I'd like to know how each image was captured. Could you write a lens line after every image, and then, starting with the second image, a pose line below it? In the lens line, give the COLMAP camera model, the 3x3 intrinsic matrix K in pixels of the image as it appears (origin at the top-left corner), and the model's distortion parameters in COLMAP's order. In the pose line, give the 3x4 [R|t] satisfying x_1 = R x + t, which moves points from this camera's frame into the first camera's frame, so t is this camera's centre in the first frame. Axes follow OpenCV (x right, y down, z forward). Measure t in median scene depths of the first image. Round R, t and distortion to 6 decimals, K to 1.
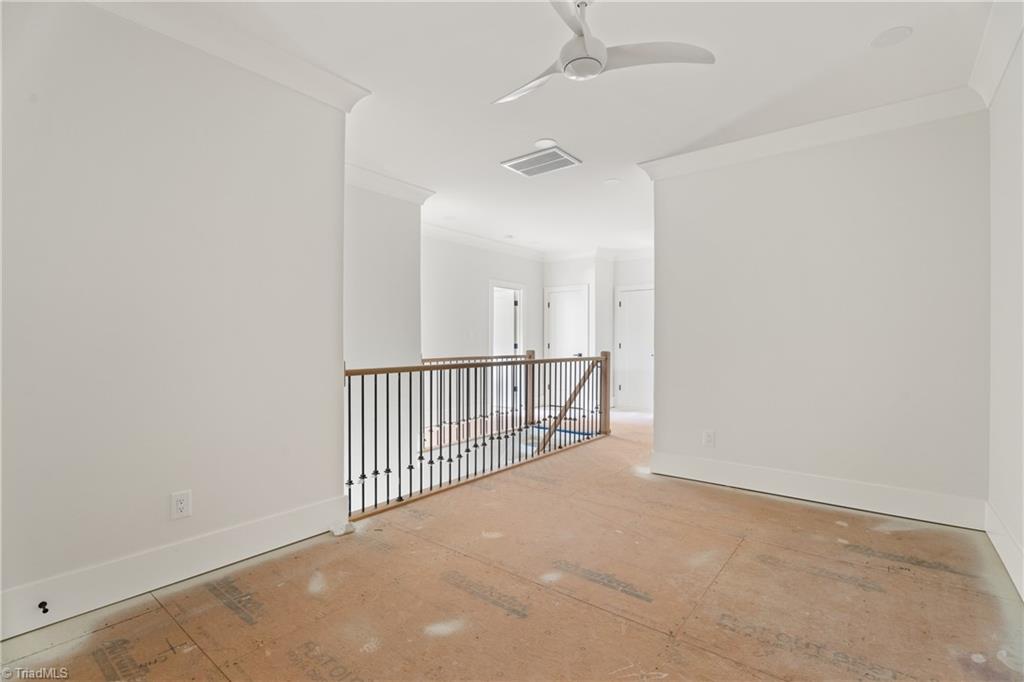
lens RADIAL K [[463.7, 0, 511.2], [0, 463.7, 341.1], [0, 0, 1]] dist [0.000135, 0.000175]
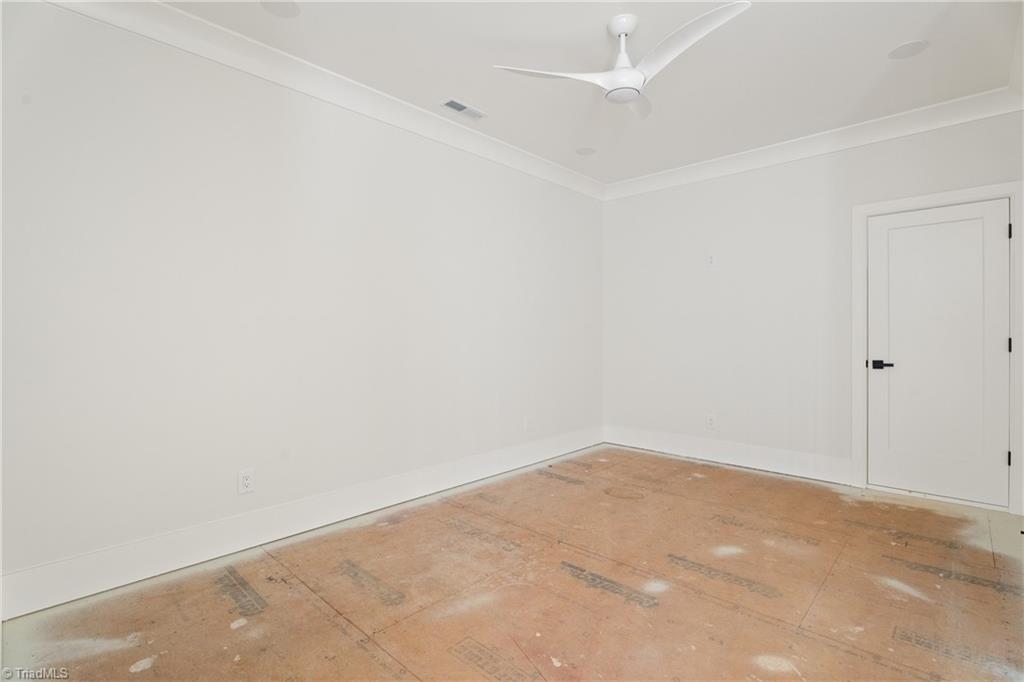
lens RADIAL K [[463.7, 0, 513.1], [0, 463.7, 338.9], [0, 0, 1]] dist [0.000135, 0.000175]
pose [[-0.995857, -0.002490, 0.090896, 0.298813], [-0.001672, 0.999957, 0.009076, -0.000581], [-0.090915, 0.008886, -0.995819, 2.015490]]
